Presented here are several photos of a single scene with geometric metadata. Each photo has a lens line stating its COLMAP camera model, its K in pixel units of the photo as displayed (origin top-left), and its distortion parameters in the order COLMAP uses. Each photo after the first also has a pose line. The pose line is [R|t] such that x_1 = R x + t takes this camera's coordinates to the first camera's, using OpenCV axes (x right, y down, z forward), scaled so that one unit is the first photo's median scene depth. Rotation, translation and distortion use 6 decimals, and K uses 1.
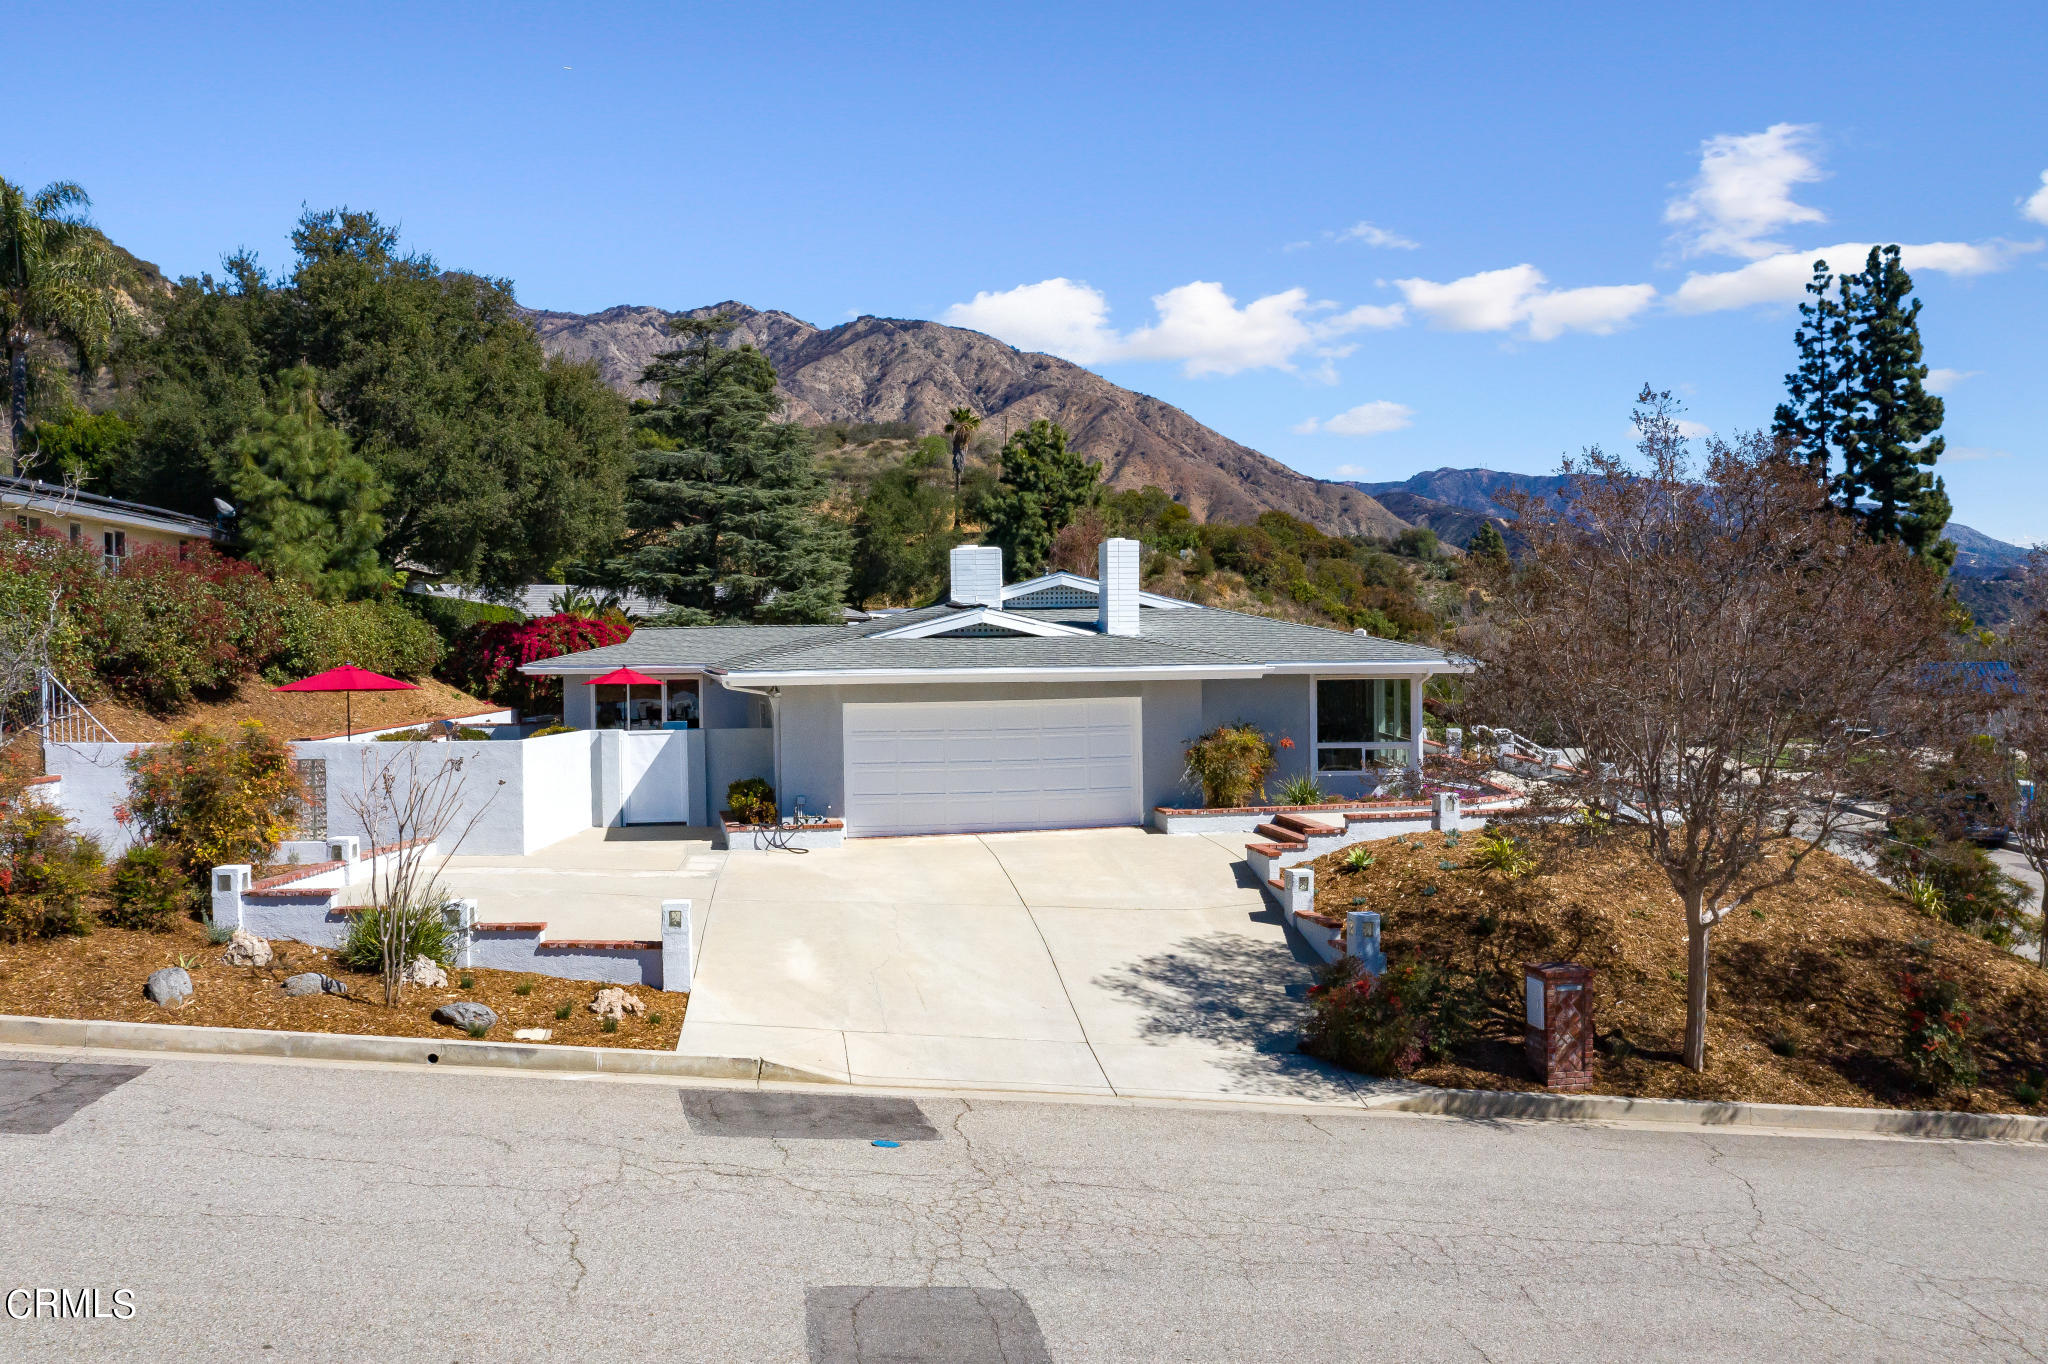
lens RADIAL K [[1611.9, 0, 1021.0], [0, 1611.9, 676.9], [0, 0, 1]] dist [-0.014761, 0.005075]
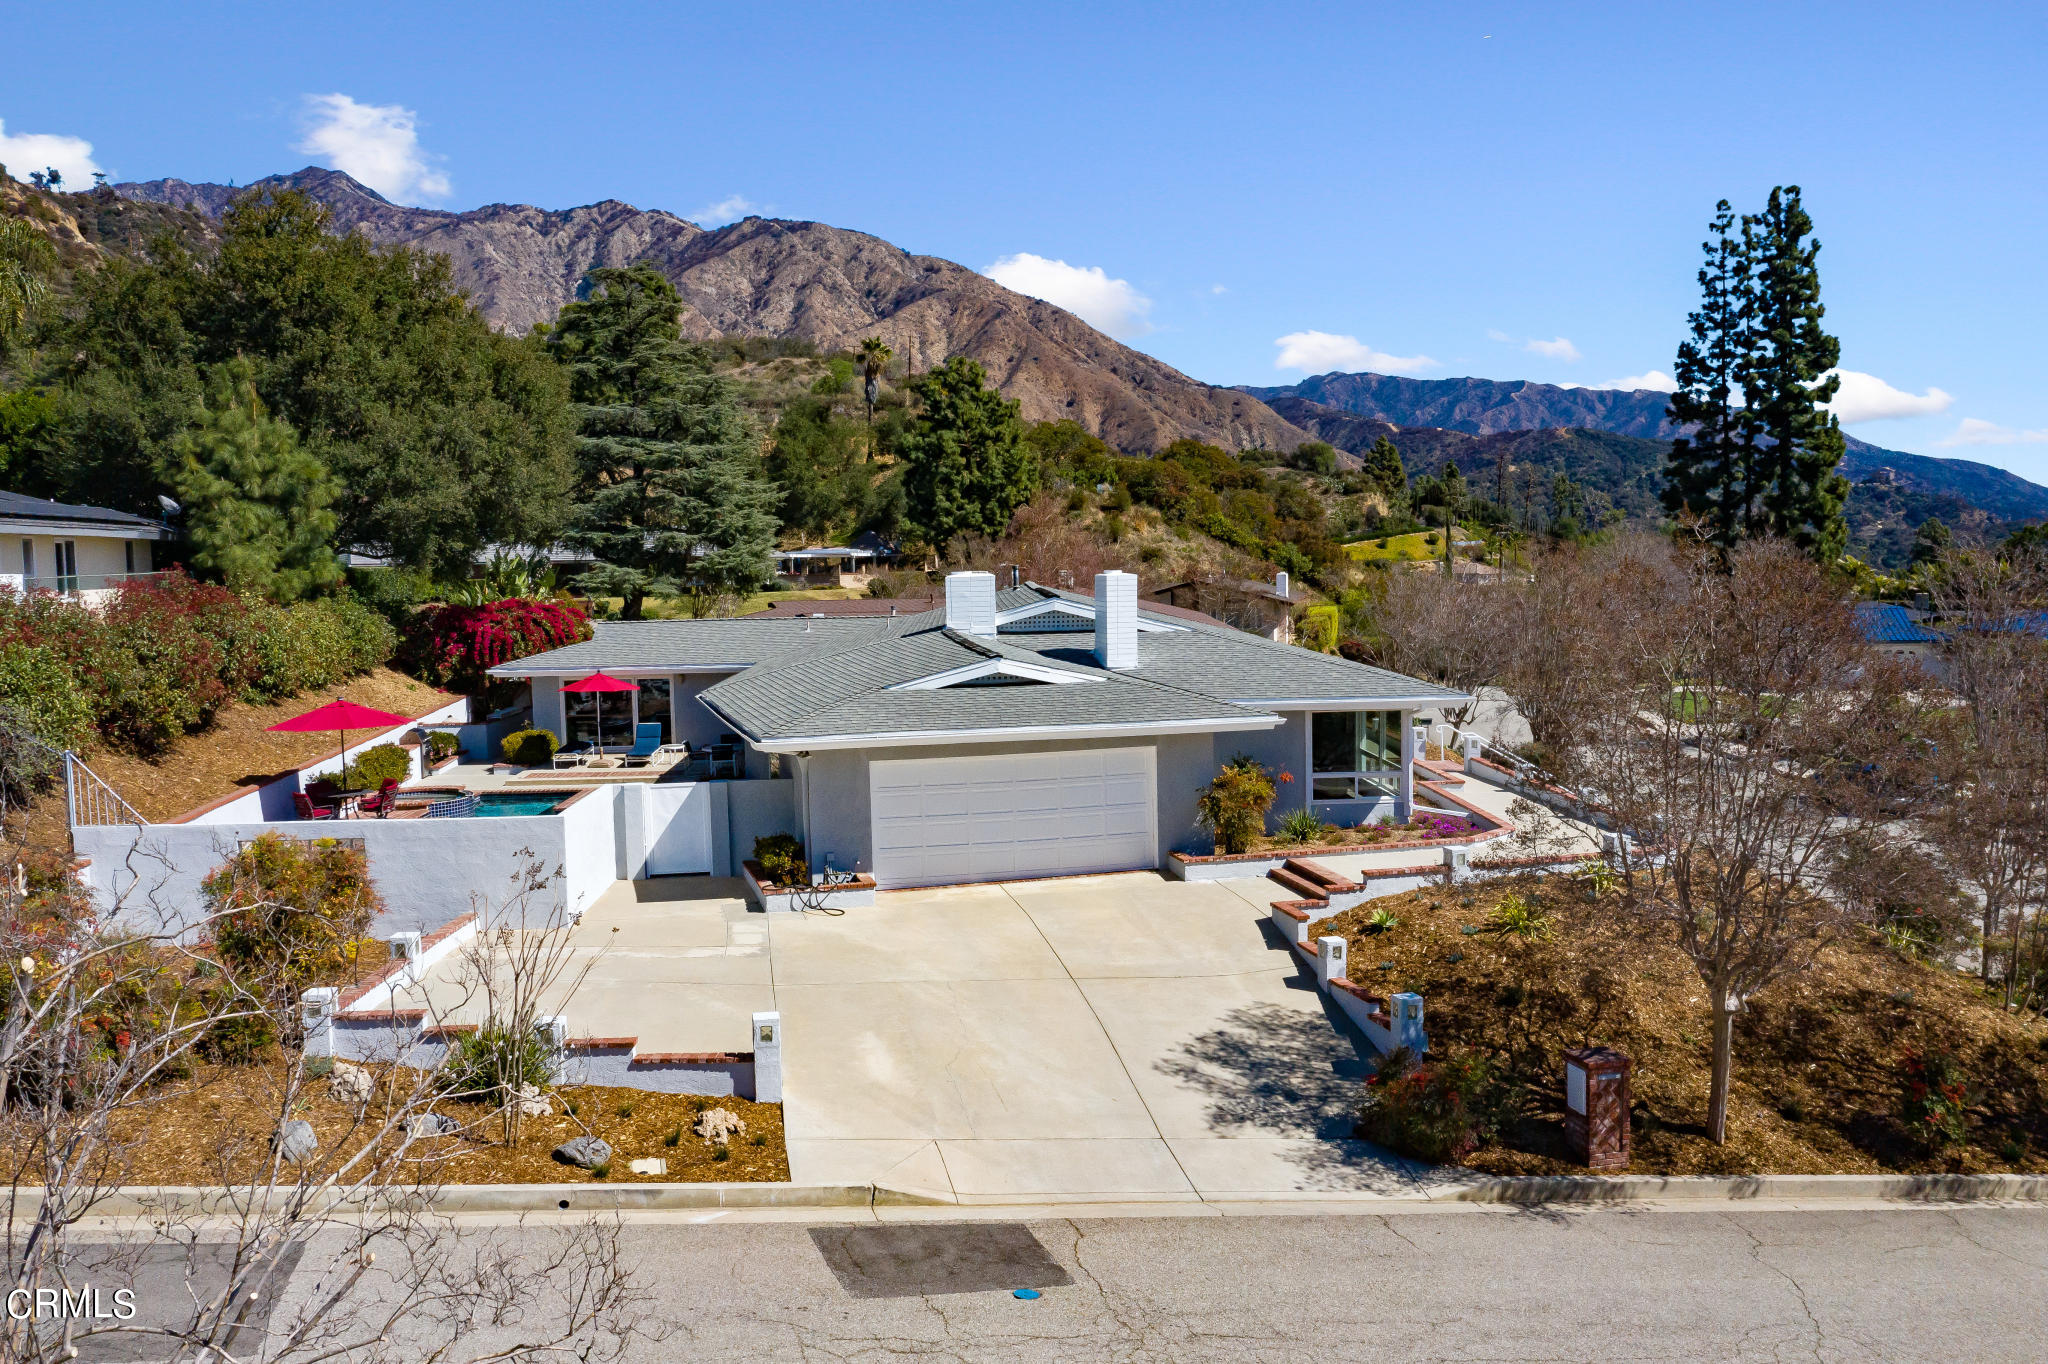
lens RADIAL K [[1611.9, 0, 1013.1], [0, 1611.9, 675.2], [0, 0, 1]] dist [-0.014761, 0.005075]
pose [[0.997873, -0.014717, 0.063501, -0.069684], [0.010788, 0.998032, 0.061772, -0.083530], [-0.064285, -0.060956, 0.996068, -0.016113]]
